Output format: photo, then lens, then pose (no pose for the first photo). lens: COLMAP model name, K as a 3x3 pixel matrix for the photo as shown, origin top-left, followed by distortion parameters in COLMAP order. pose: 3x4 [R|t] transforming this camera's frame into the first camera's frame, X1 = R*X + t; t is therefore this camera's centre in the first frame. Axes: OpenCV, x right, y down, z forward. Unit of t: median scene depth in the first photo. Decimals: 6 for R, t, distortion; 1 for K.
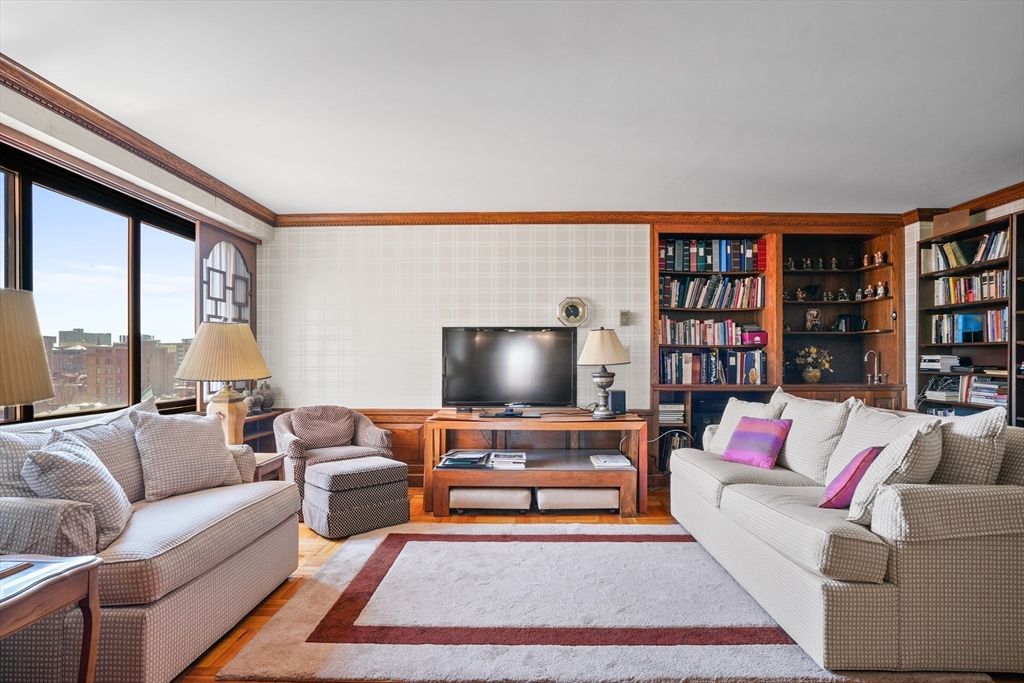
lens RADIAL K [[538.3, 0, 508.3], [0, 538.3, 348.3], [0, 0, 1]] dist [-0.055426, 0.041524]
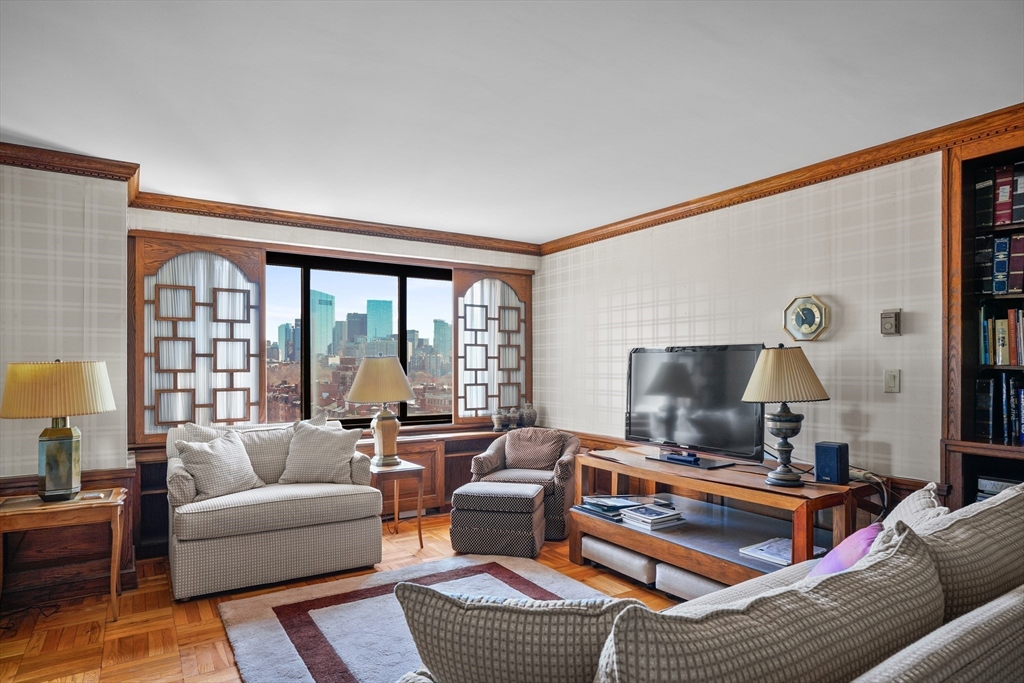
lens RADIAL K [[588.6, 0, 513.5], [0, 588.6, 349.3], [0, 0, 1]] dist [-0.001002, 0.000727]
pose [[0.573217, -0.024158, -0.819047, 0.551328], [0.014356, 0.999708, -0.019439, -0.022132], [0.819278, -0.000615, 0.573397, 0.310899]]
